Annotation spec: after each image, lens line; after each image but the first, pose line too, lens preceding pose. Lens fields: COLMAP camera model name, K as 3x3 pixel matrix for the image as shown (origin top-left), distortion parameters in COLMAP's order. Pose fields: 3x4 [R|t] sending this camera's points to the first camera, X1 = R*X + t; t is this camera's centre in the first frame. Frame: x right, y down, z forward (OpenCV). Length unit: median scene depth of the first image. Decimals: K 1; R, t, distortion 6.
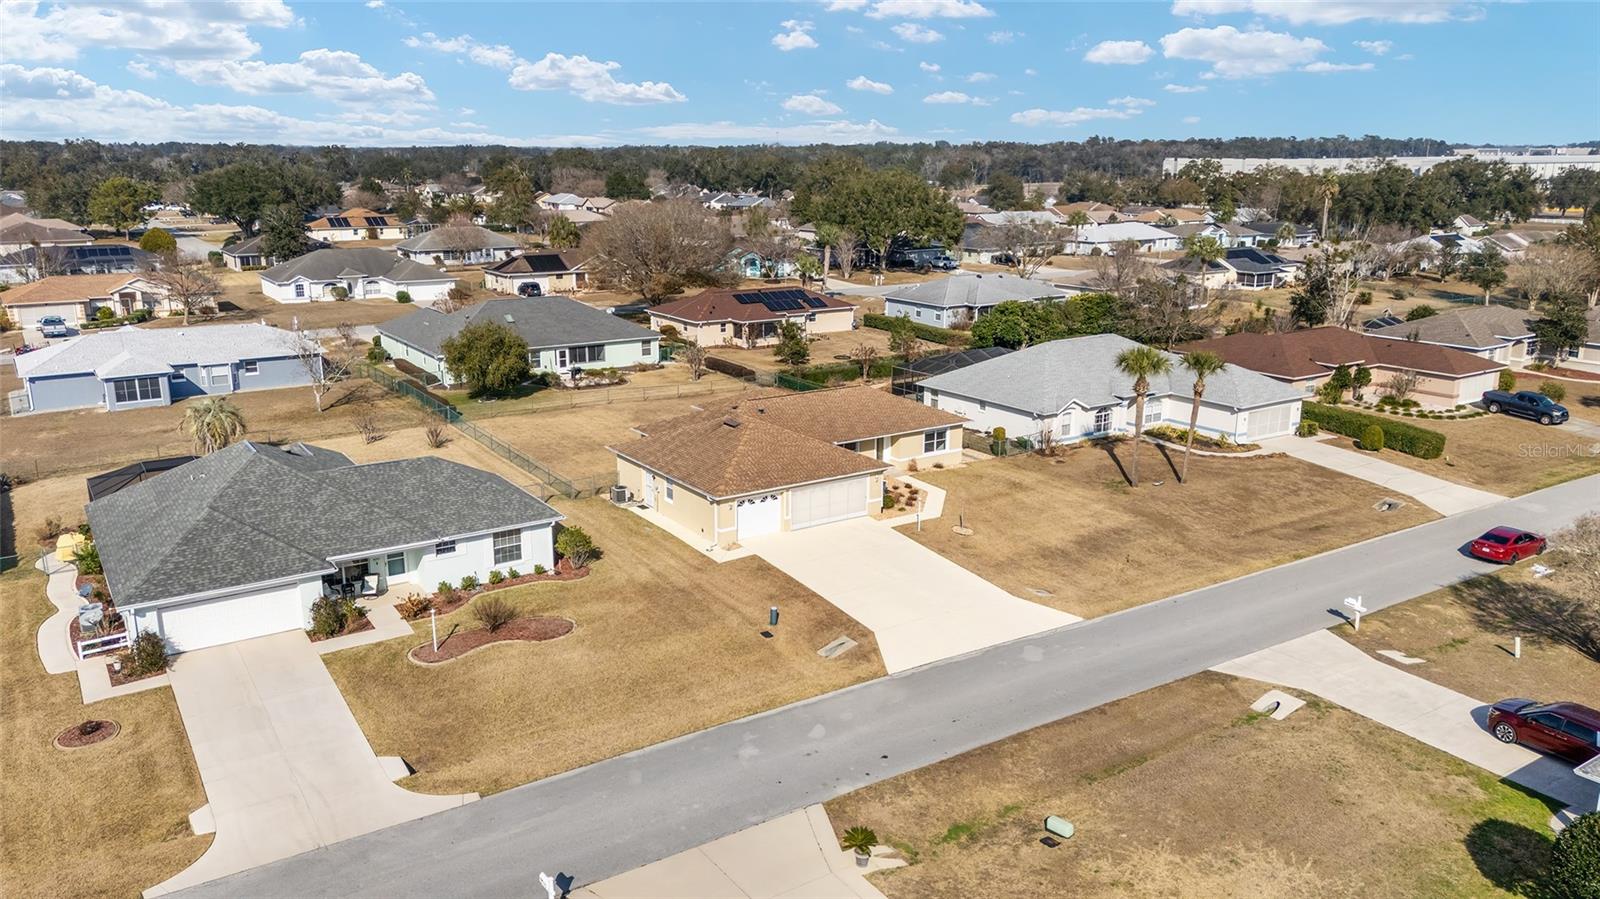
lens RADIAL K [[1181.4, 0, 800.0], [0, 1181.4, 449.5], [0, 0, 1]] dist [0.083620, -0.108570]
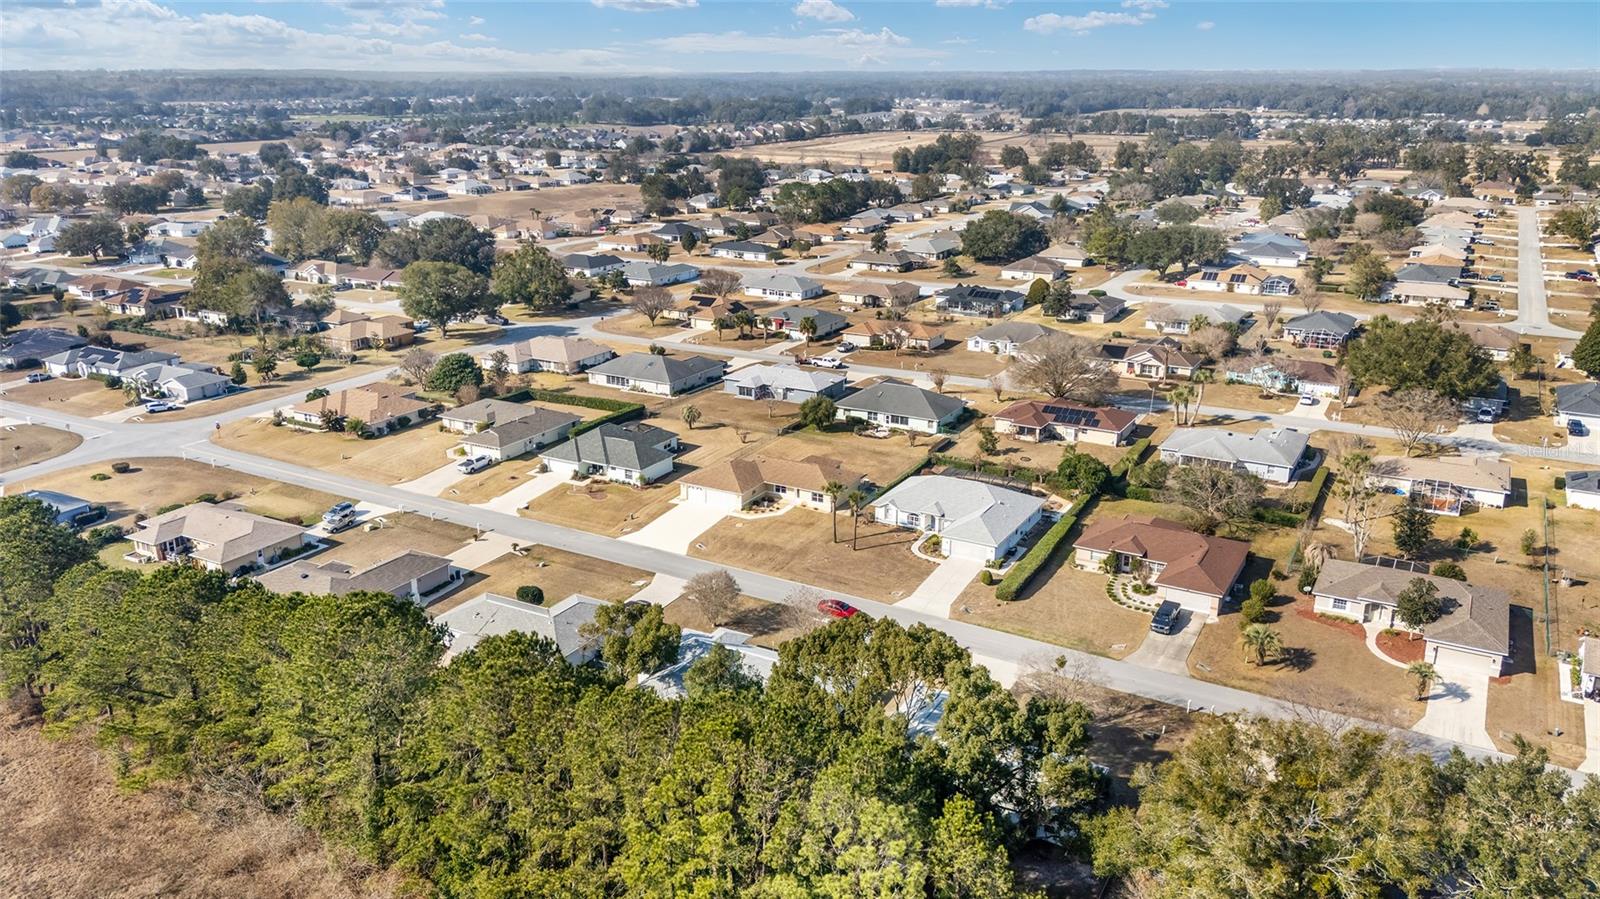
lens RADIAL K [[1181.4, 0, 800.0], [0, 1181.4, 449.5], [0, 0, 1]] dist [0.083620, -0.108570]
pose [[0.449568, 0.267839, -0.852145, 2.060831], [-0.216366, 0.958230, 0.187034, -0.525957], [0.866646, 0.100290, 0.488741, -0.139096]]
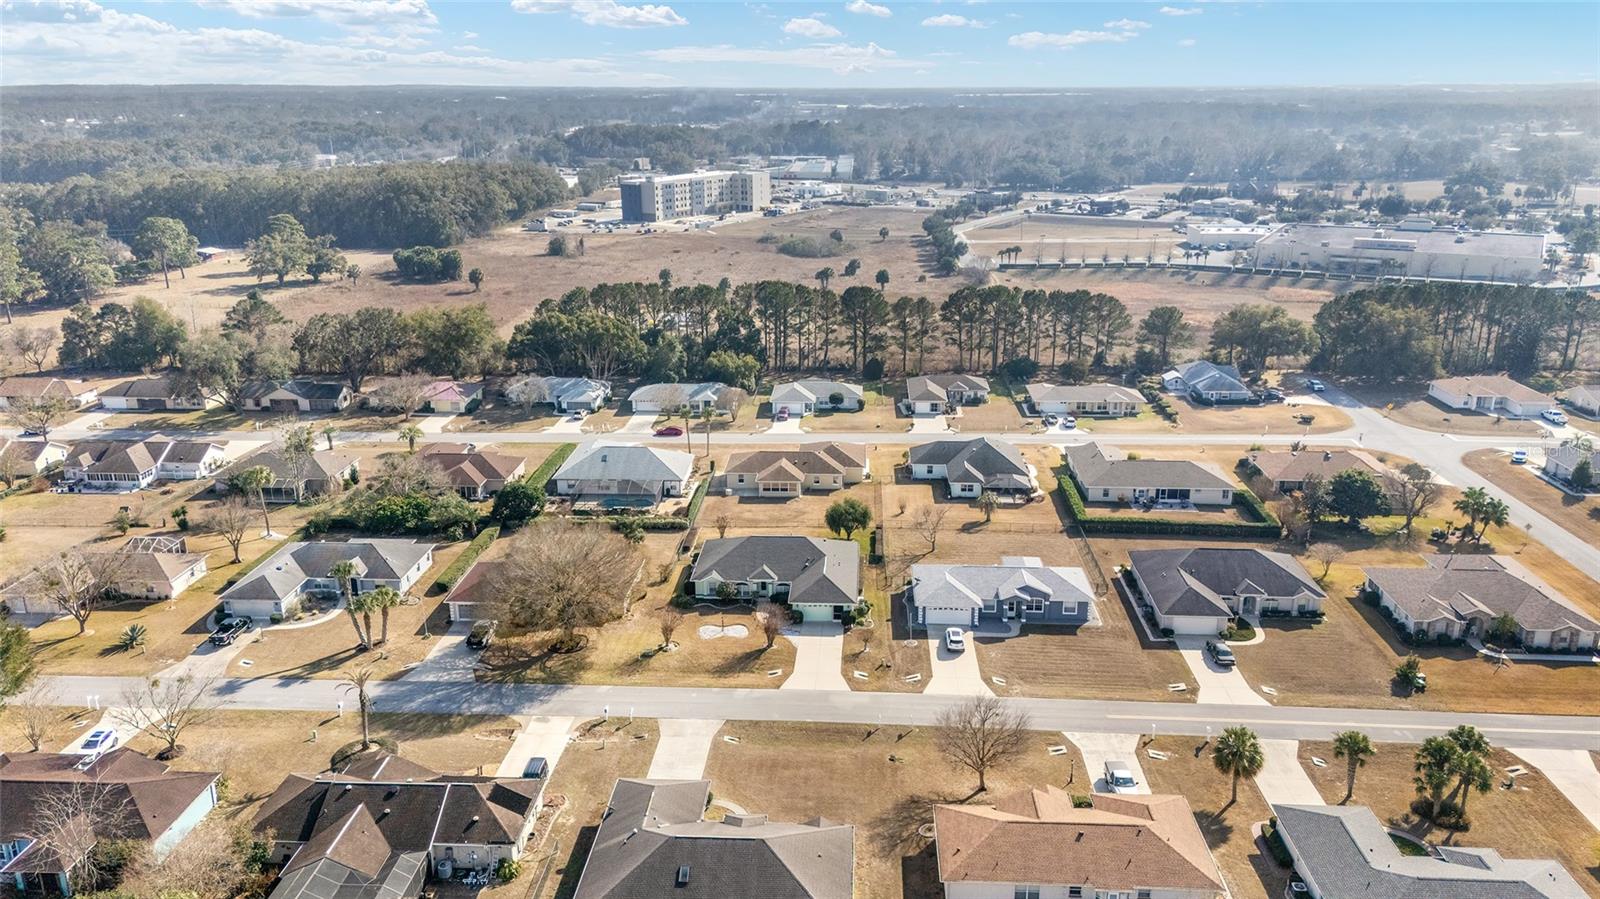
lens RADIAL K [[1181.4, 0, 800.0], [0, 1181.4, 449.5], [0, 0, 1]] dist [0.083620, -0.108570]
pose [[-0.801203, -0.176495, 0.571772, -1.524548], [0.147784, 0.867553, 0.474881, -1.303500], [-0.579857, 0.464975, -0.669003, 2.765474]]
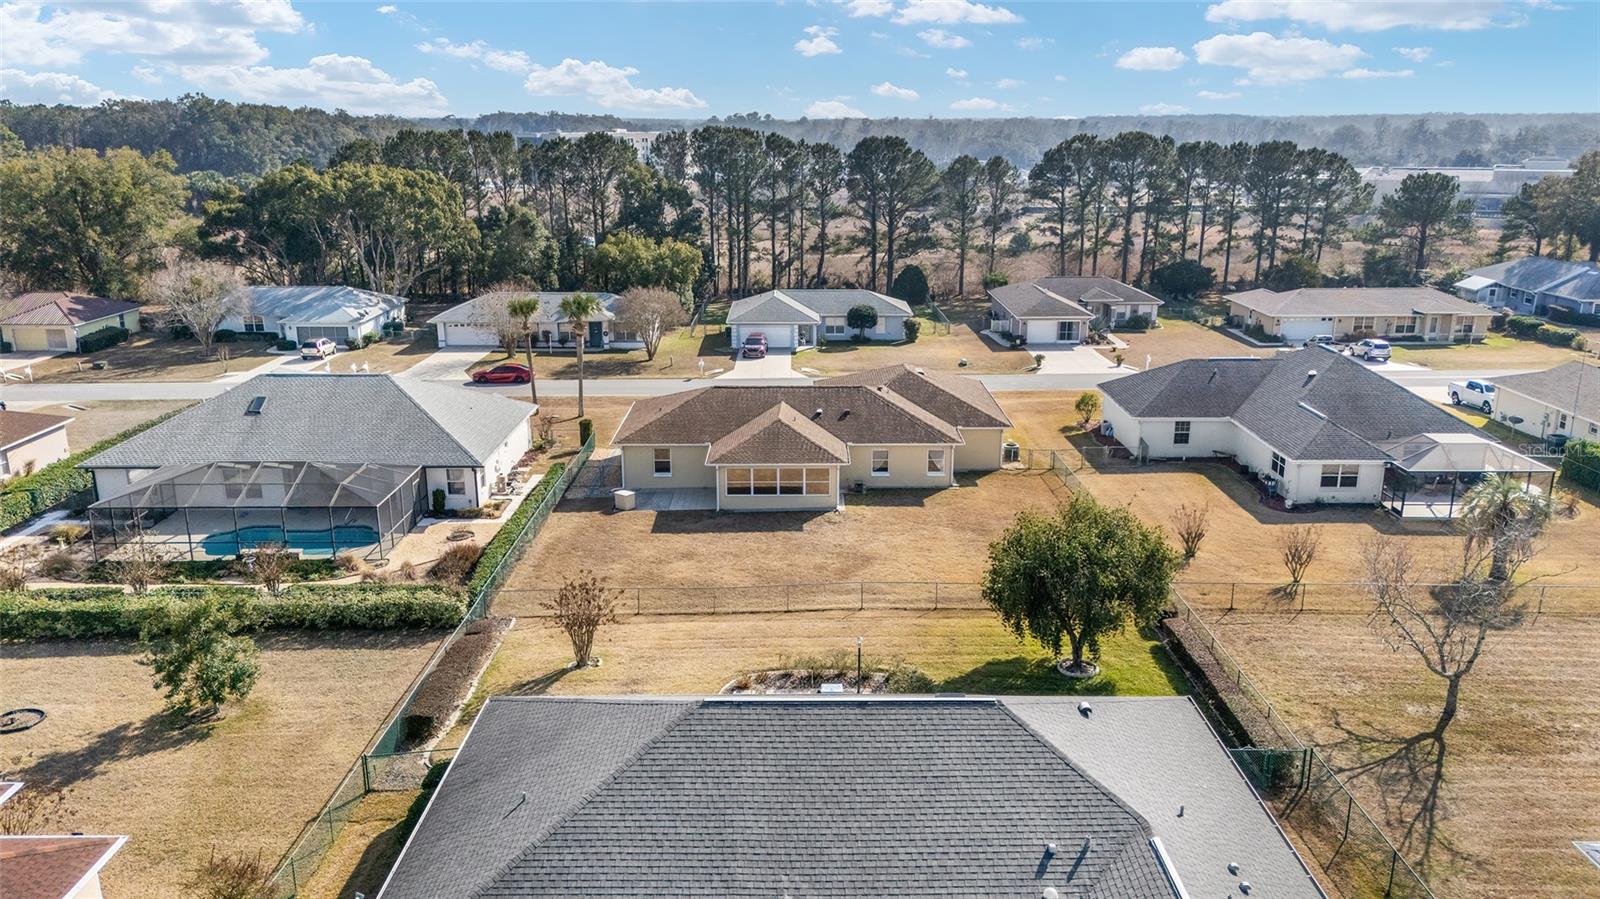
lens RADIAL K [[1181.4, 0, 800.0], [0, 1181.4, 449.5], [0, 0, 1]] dist [0.083620, -0.108570]
pose [[-0.833924, -0.151284, 0.530739, -0.511077], [0.131989, 0.879113, 0.457973, -0.439913], [-0.535864, 0.451967, -0.713145, 1.714455]]
